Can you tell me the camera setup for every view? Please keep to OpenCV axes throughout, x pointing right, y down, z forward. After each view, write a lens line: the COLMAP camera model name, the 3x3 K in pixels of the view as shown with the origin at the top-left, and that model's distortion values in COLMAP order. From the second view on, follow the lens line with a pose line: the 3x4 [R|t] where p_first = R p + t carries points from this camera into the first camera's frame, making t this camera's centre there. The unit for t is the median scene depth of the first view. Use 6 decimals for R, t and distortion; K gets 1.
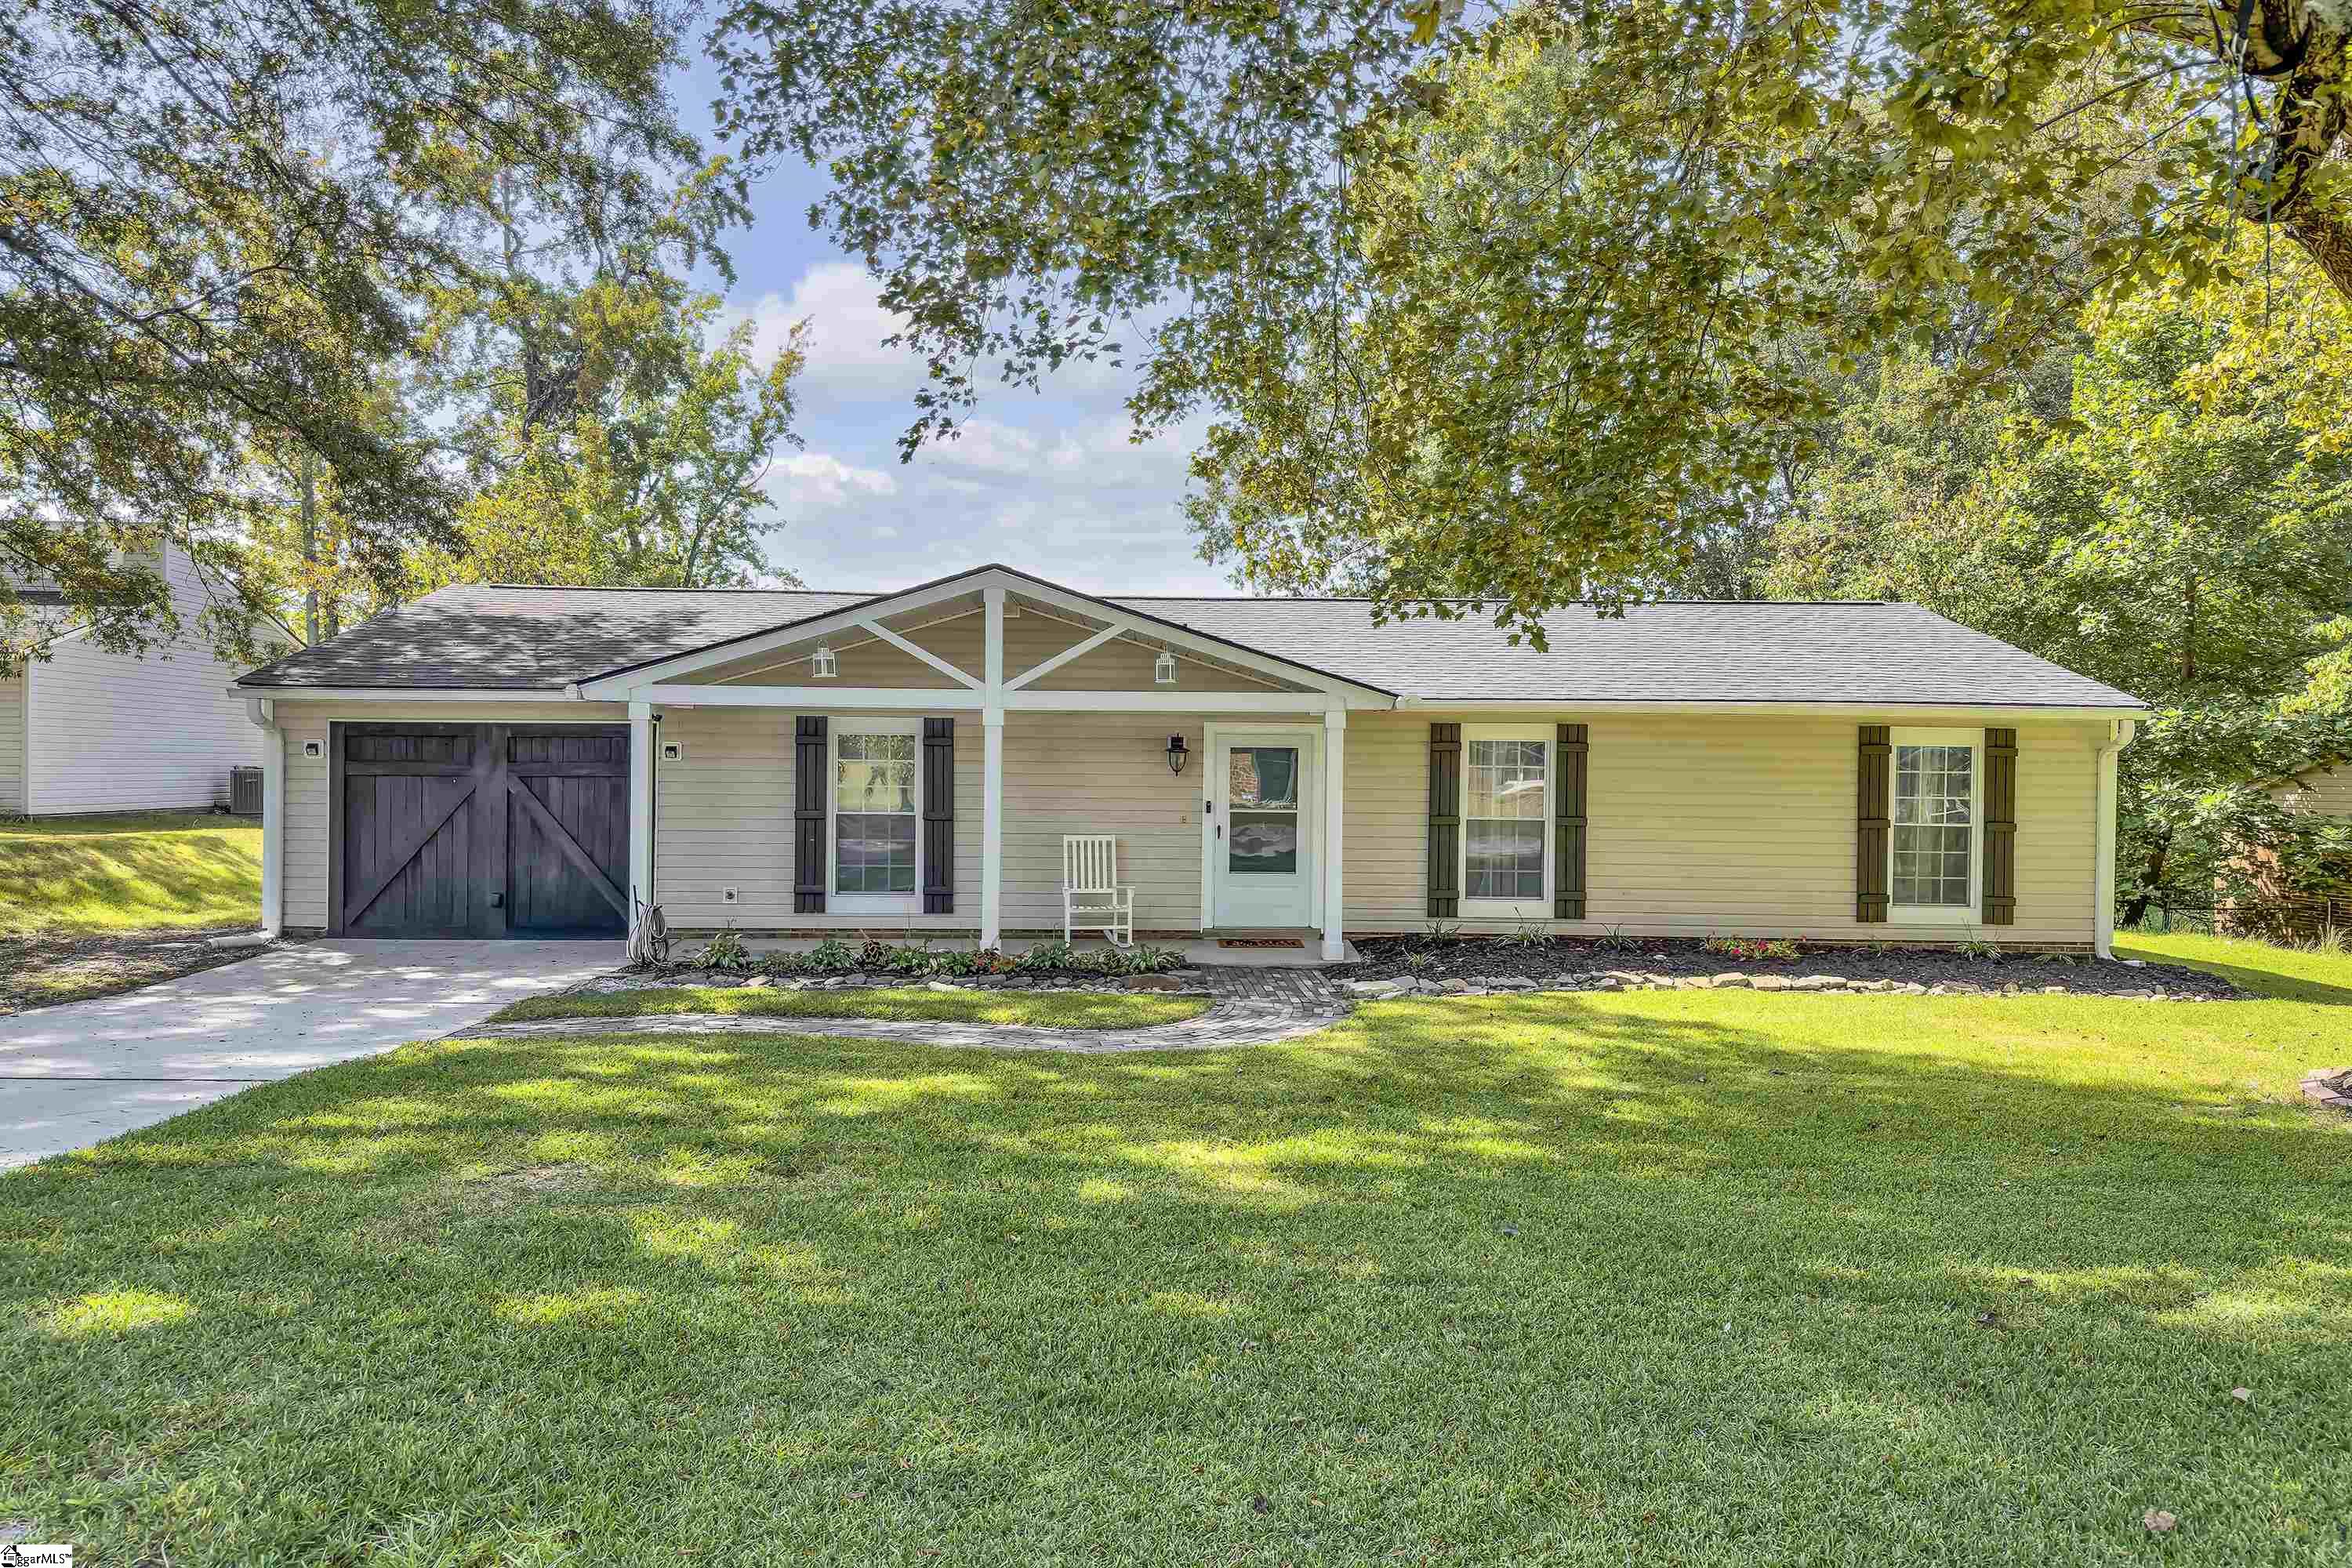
lens RADIAL K [[1938.8, 0, 1176.0], [0, 1938.8, 785.3], [0, 0, 1]] dist [0.011501, 0.001573]
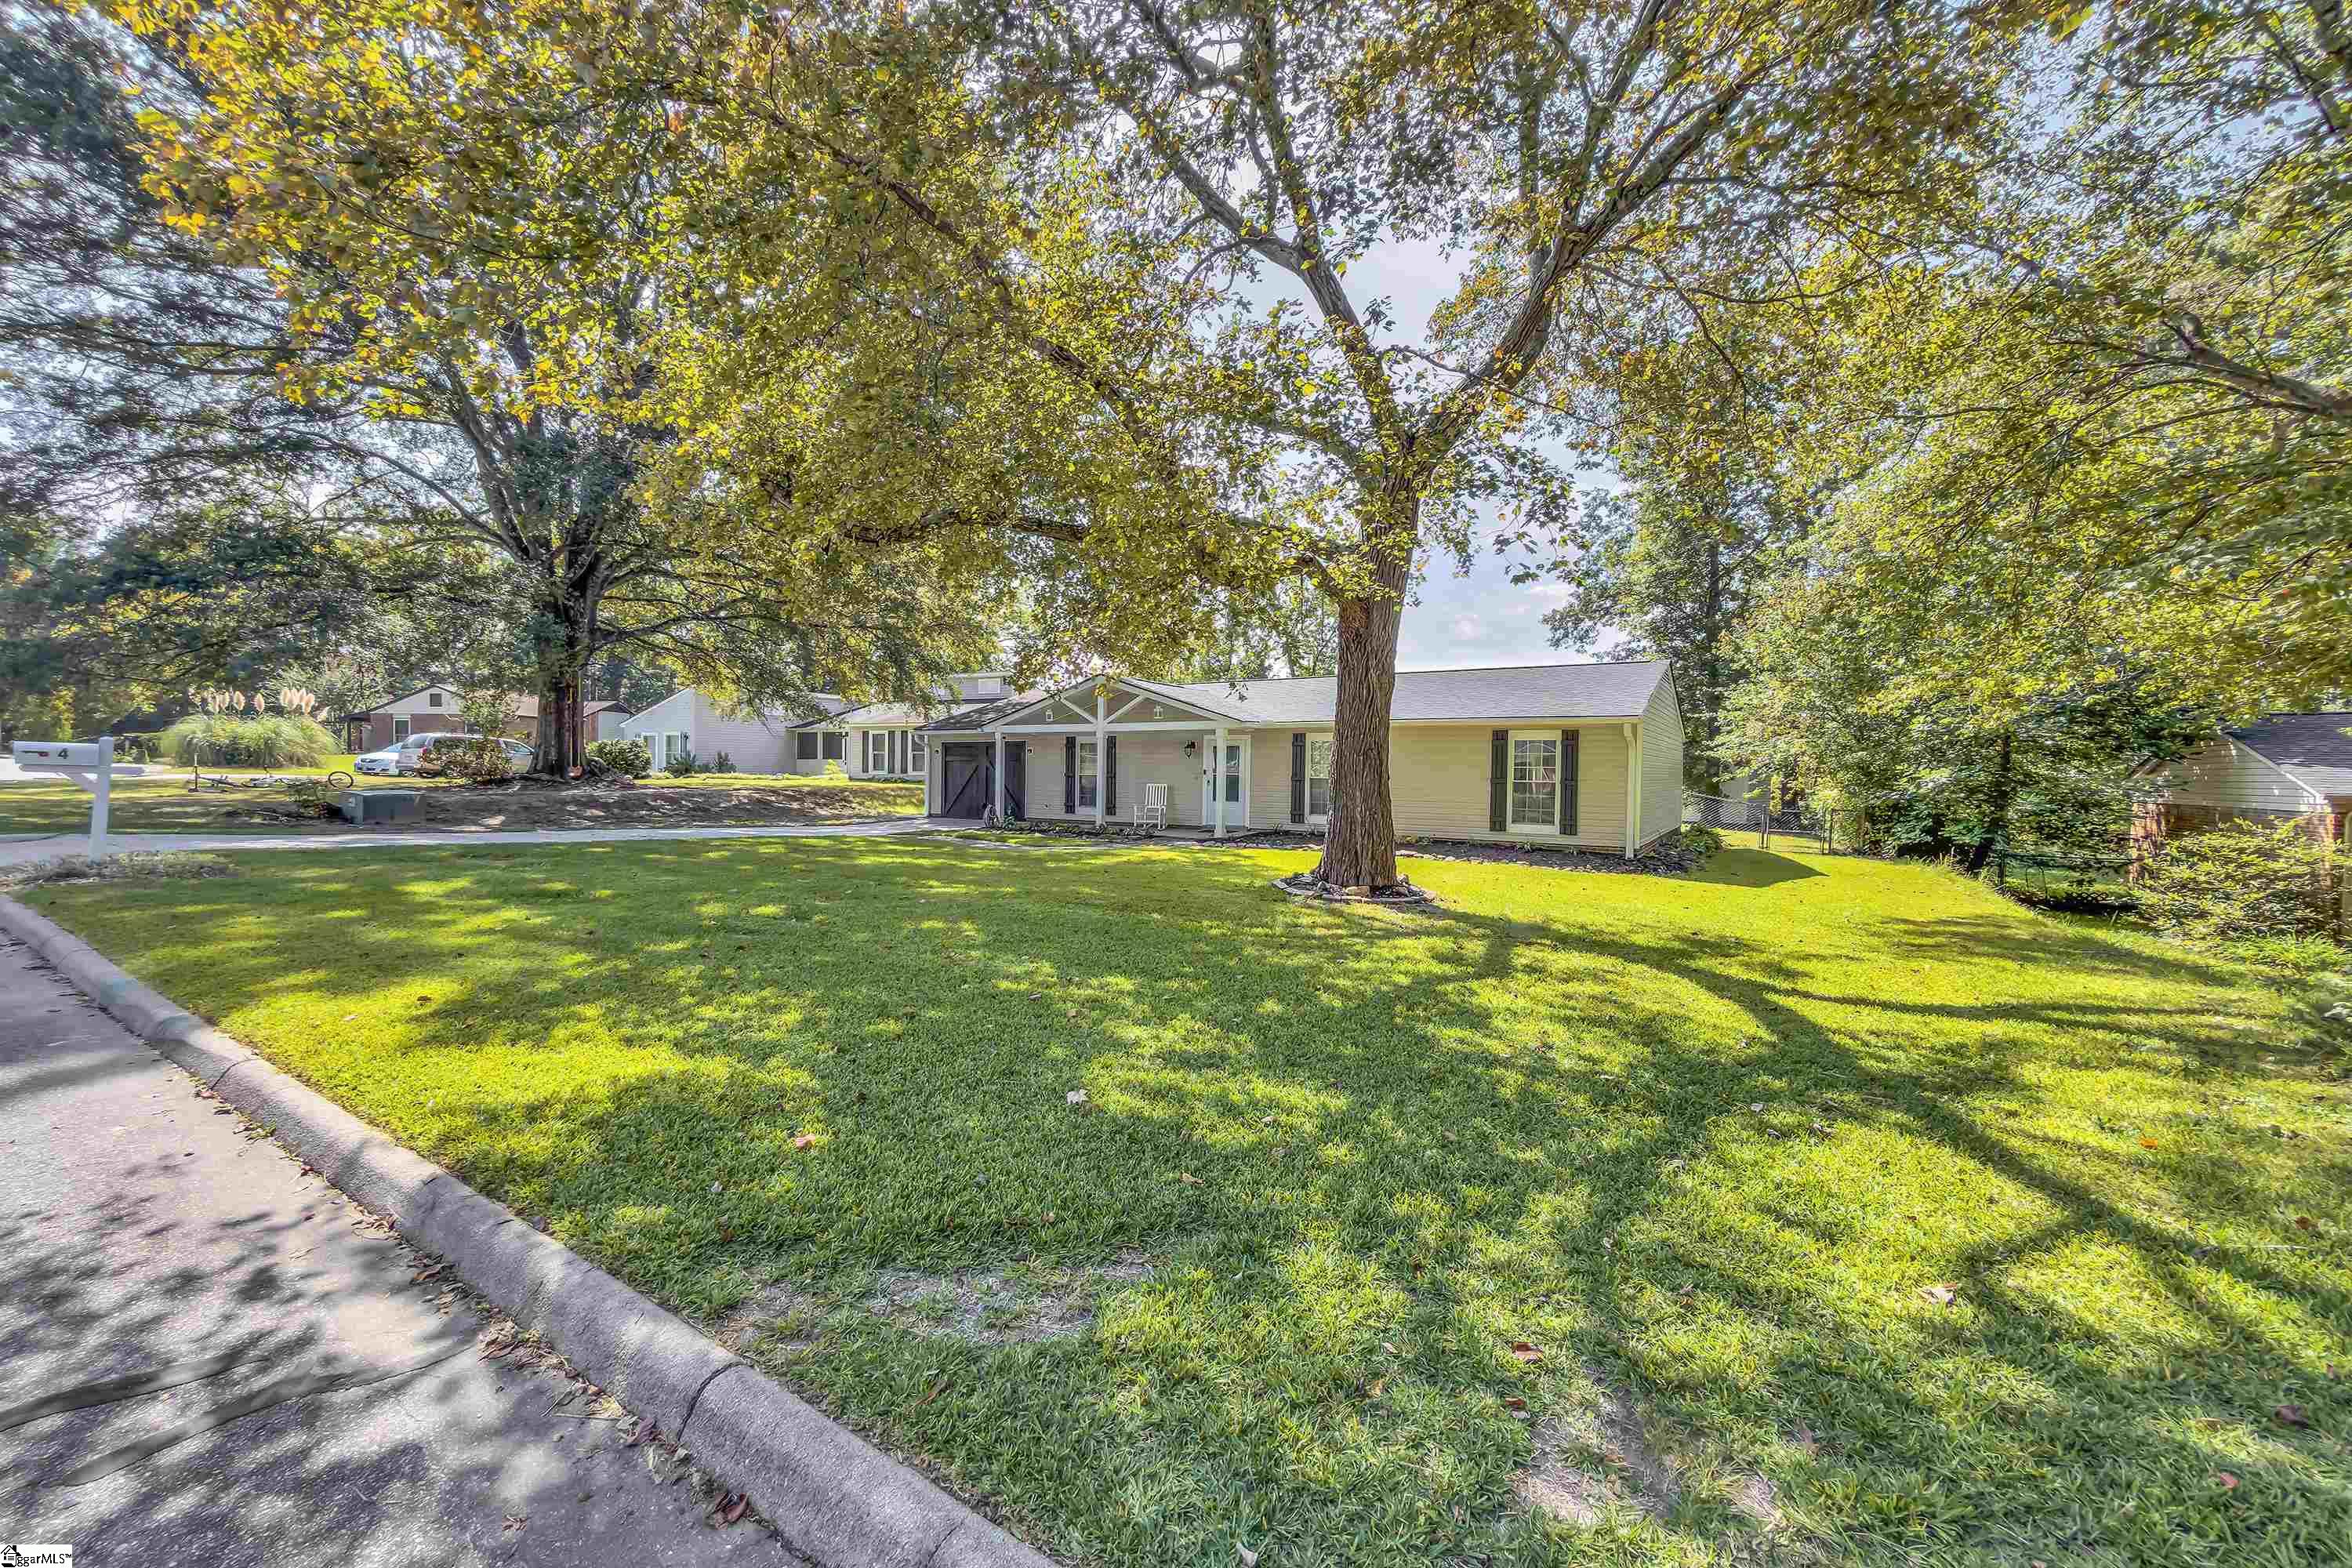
lens RADIAL K [[934.8, 0, 1176.5], [0, 934.8, 781.4], [0, 0, 1]] dist [0.000055, -0.000154]
pose [[0.843212, 0.006314, -0.537545, 0.587409], [0.000744, 0.999916, 0.012913, 0.008064], [0.537581, -0.011289, 0.843136, 0.041602]]
